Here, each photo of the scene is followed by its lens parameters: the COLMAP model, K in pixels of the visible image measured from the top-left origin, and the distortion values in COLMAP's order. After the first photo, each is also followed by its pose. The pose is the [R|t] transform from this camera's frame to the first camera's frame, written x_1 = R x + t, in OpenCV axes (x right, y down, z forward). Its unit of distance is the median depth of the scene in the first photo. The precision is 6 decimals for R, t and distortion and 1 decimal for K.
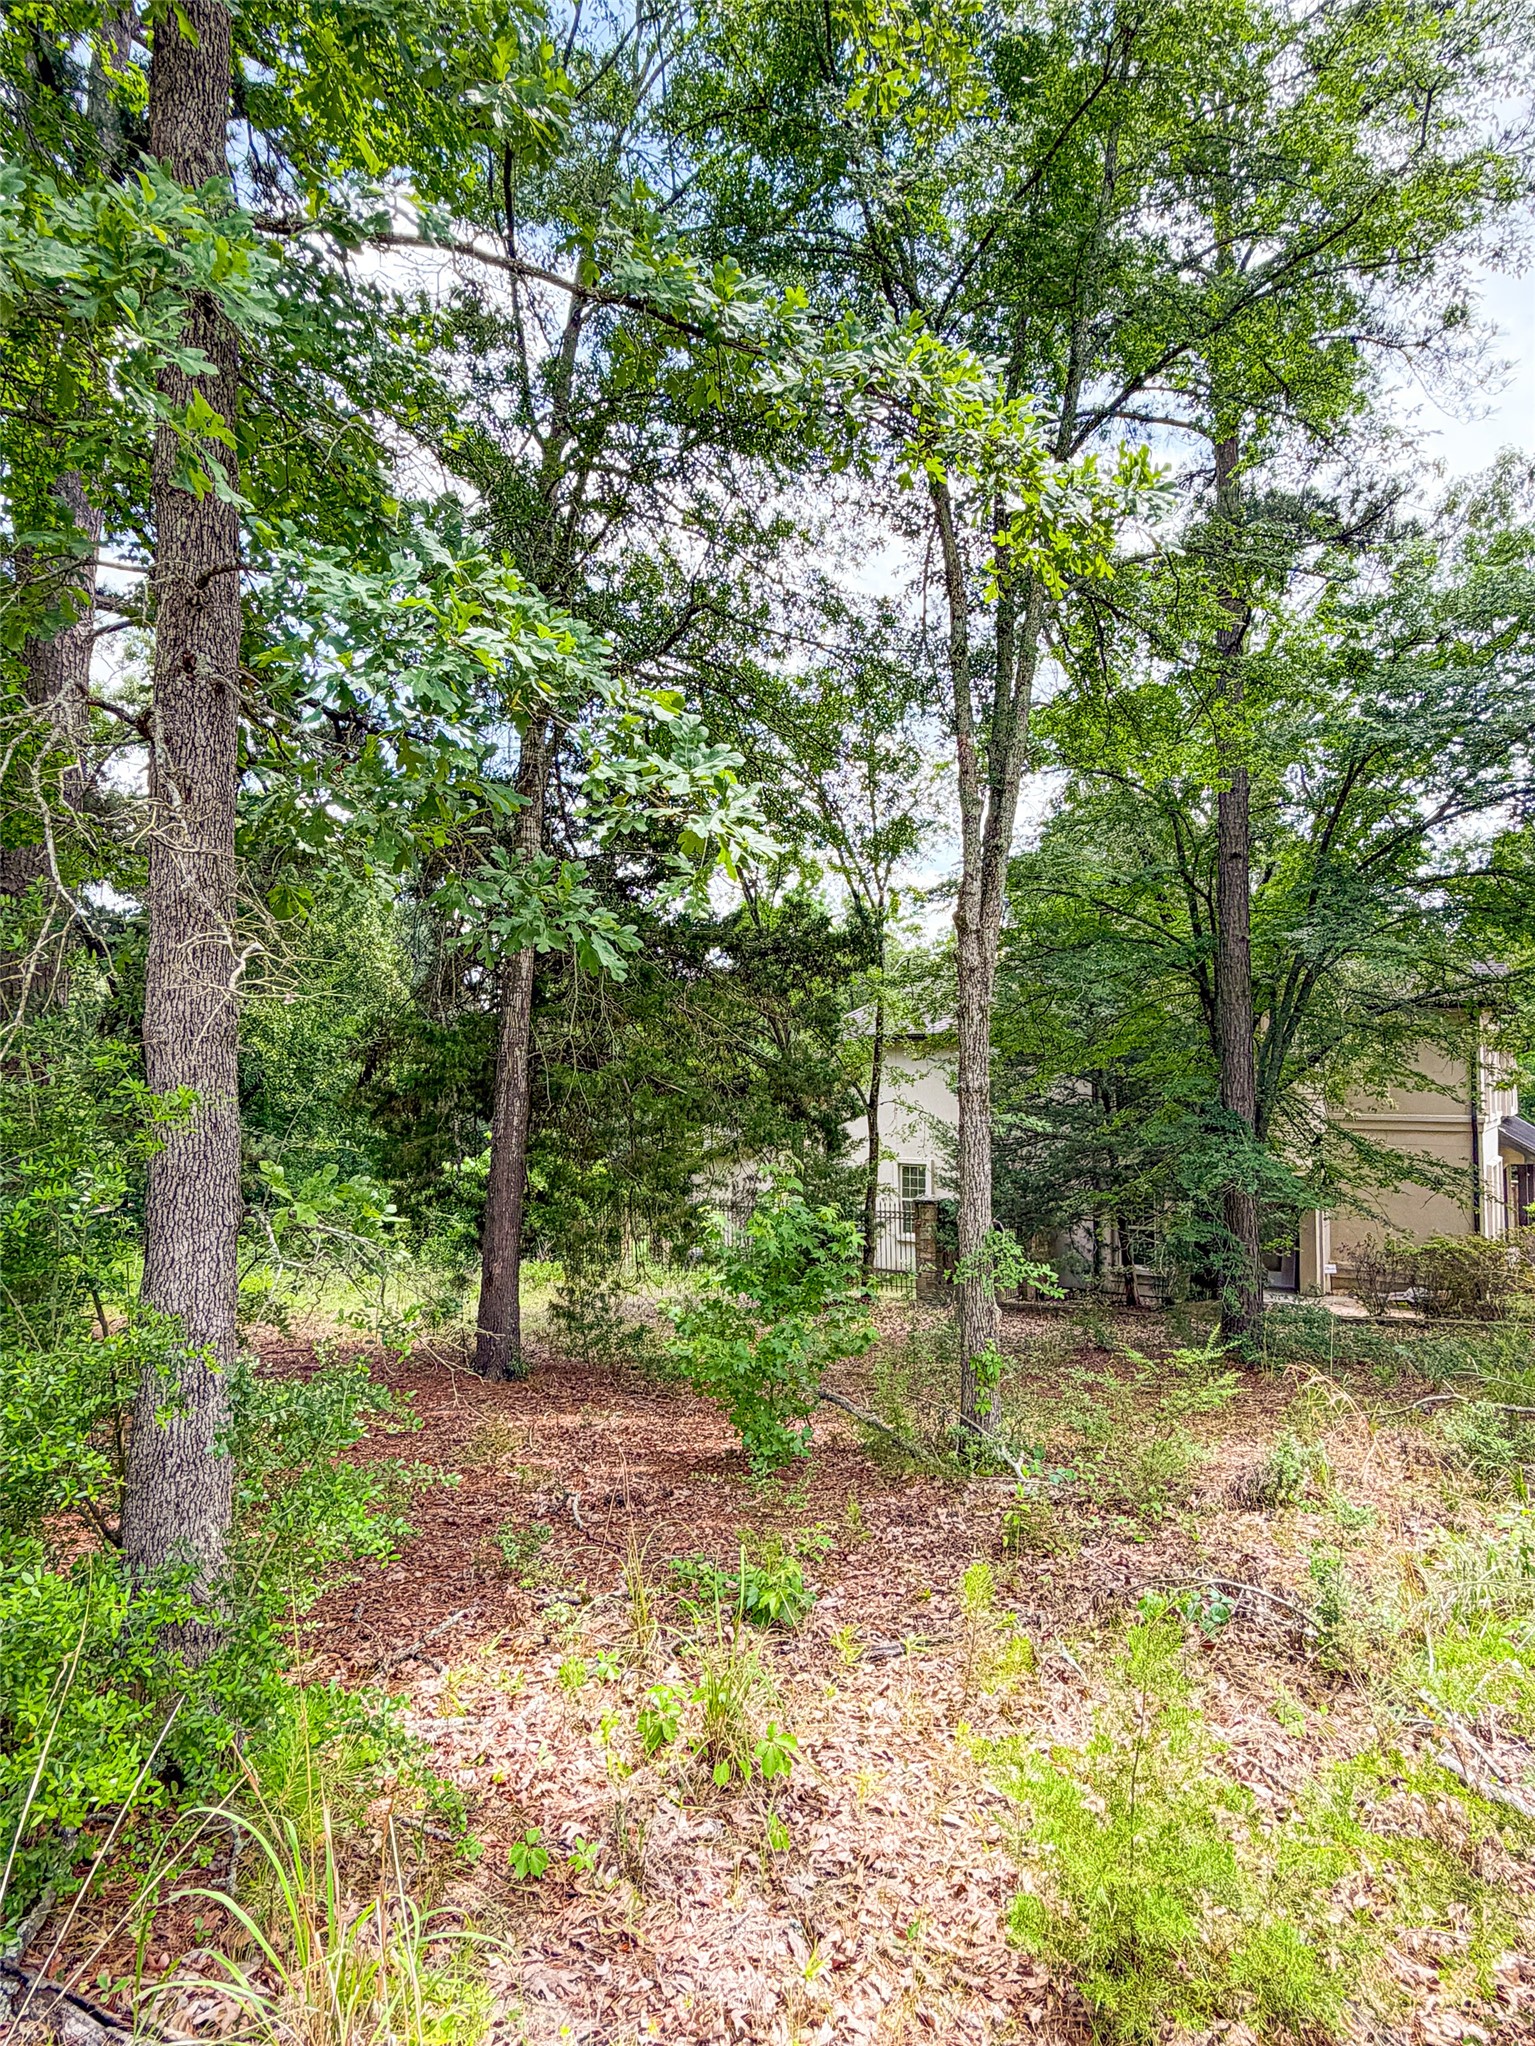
lens RADIAL K [[1845.2, 0, 767.8], [0, 1845.2, 1025.7], [0, 0, 1]] dist [0.058340, 0.001588]
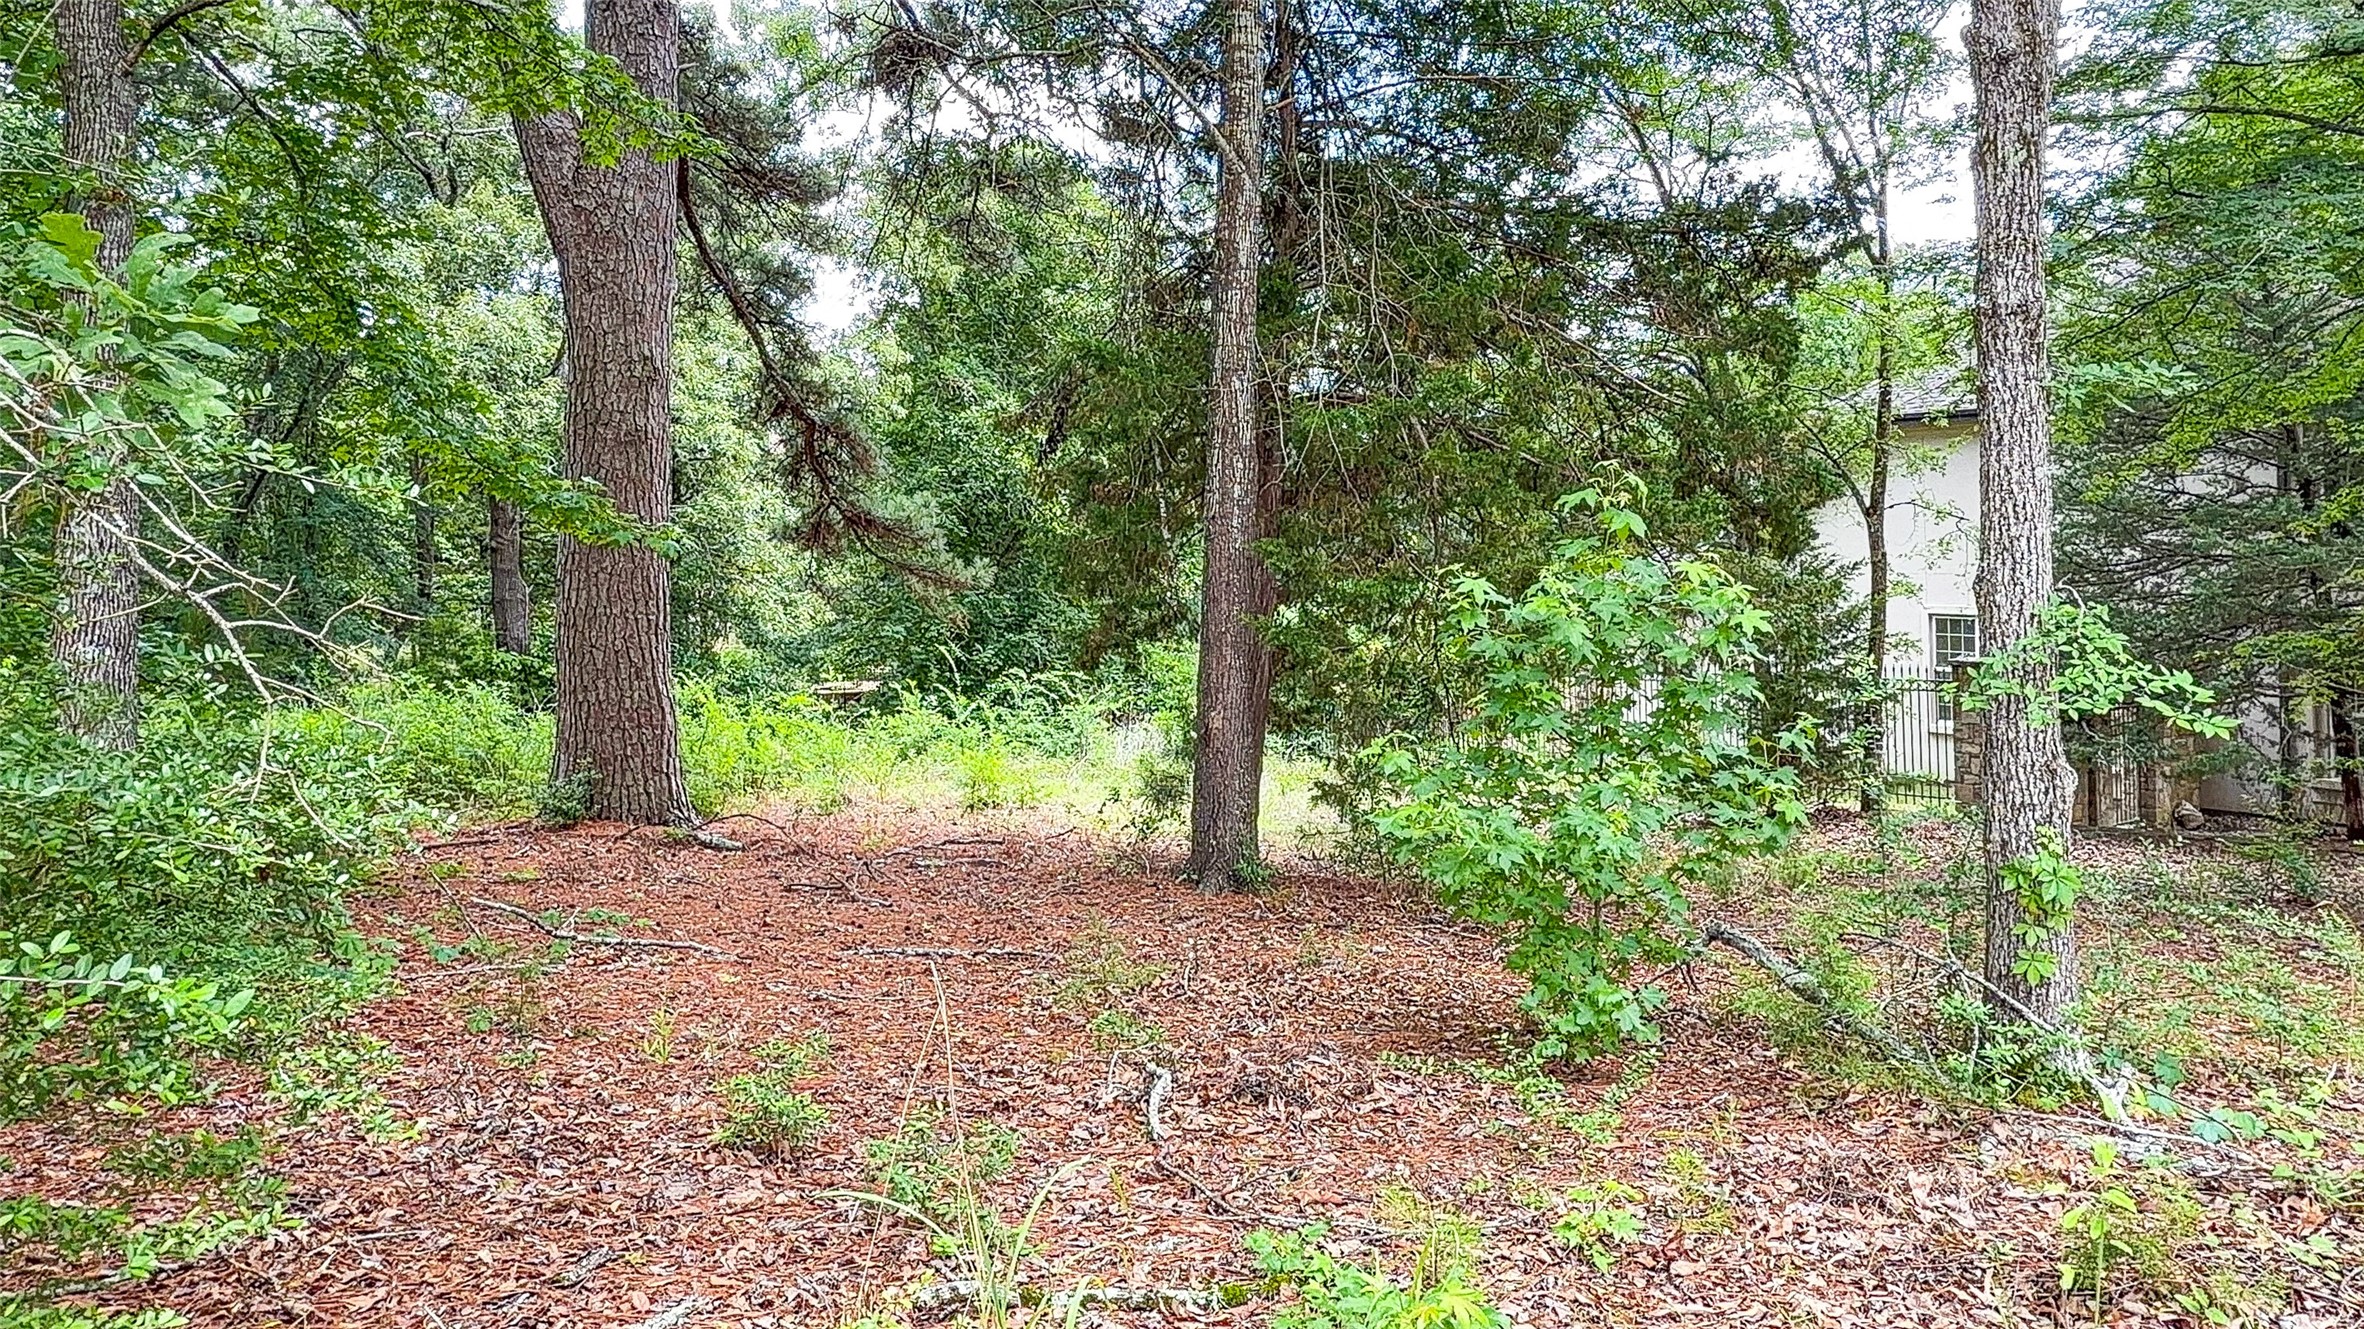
lens RADIAL K [[1675.8, 0, 1180.5], [0, 1675.8, 662.3], [0, 0, 1]] dist [0.002576, 0.005555]
pose [[0.922881, -0.007974, -0.385004, 0.070466], [0.014507, 0.999796, 0.014066, 0.103037], [0.384813, -0.018566, 0.922808, 0.450674]]
